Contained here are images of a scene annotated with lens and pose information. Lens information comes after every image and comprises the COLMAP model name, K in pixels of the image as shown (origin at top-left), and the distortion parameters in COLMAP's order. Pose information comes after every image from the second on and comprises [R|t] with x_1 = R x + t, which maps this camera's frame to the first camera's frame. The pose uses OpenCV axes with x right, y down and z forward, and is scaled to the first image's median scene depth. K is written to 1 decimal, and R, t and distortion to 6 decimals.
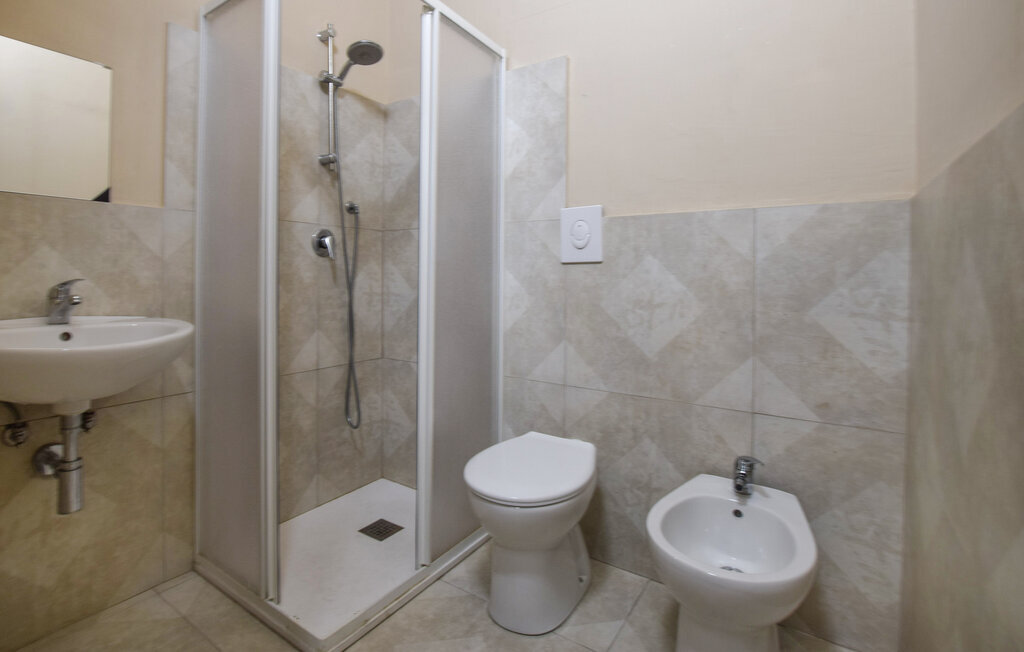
lens RADIAL K [[480.5, 0, 476.9], [0, 480.5, 277.7], [0, 0, 1]] dist [-0.032374, -0.000802]
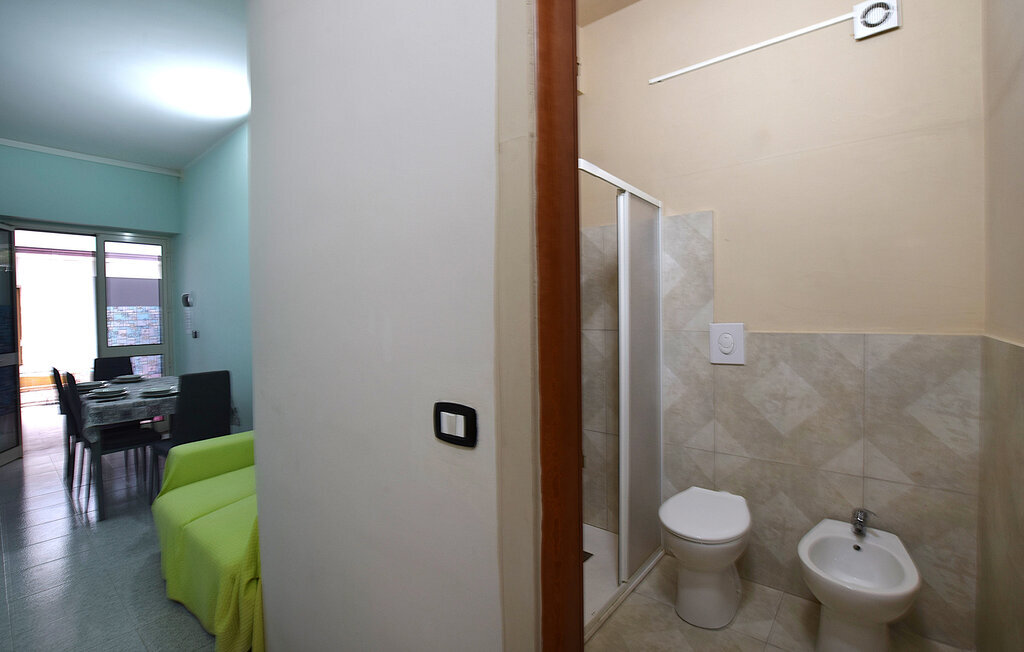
lens RADIAL K [[445.3, 0, 515.2], [0, 445.3, 319.9], [0, 0, 1]] dist [-0.031138, 0.001159]
pose [[0.997898, -0.020426, -0.061500, -0.362314], [0.021244, 0.999694, 0.012665, -0.218745], [0.061222, -0.013945, 0.998027, -0.351092]]
